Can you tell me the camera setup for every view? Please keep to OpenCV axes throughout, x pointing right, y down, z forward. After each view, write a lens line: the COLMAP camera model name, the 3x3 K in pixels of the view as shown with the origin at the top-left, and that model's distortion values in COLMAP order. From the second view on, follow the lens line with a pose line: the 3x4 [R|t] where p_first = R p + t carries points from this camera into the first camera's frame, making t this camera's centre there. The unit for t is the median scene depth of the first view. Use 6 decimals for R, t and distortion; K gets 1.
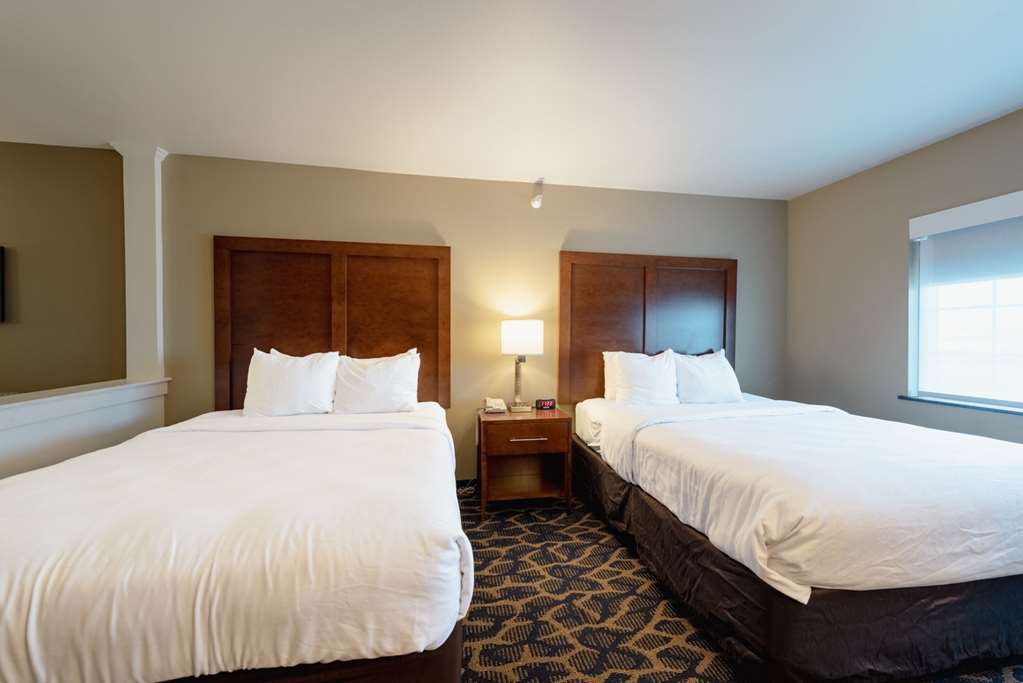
lens RADIAL K [[405.6, 0, 512.6], [0, 405.6, 321.1], [0, 0, 1]] dist [0.006752, -0.000074]
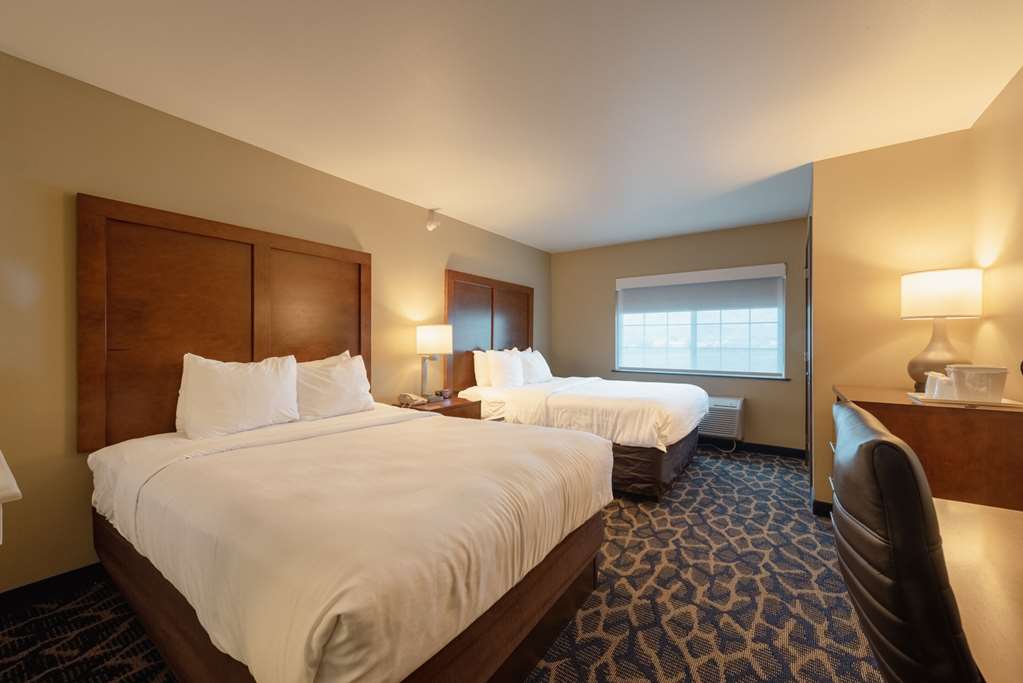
lens RADIAL K [[405.6, 0, 512.6], [0, 405.6, 321.1], [0, 0, 1]] dist [0.006752, -0.000074]
pose [[0.701790, 0.032860, 0.711626, -0.705650], [-0.029414, 0.999420, -0.017142, -0.001851], [-0.711777, -0.008902, 0.702350, -0.008643]]
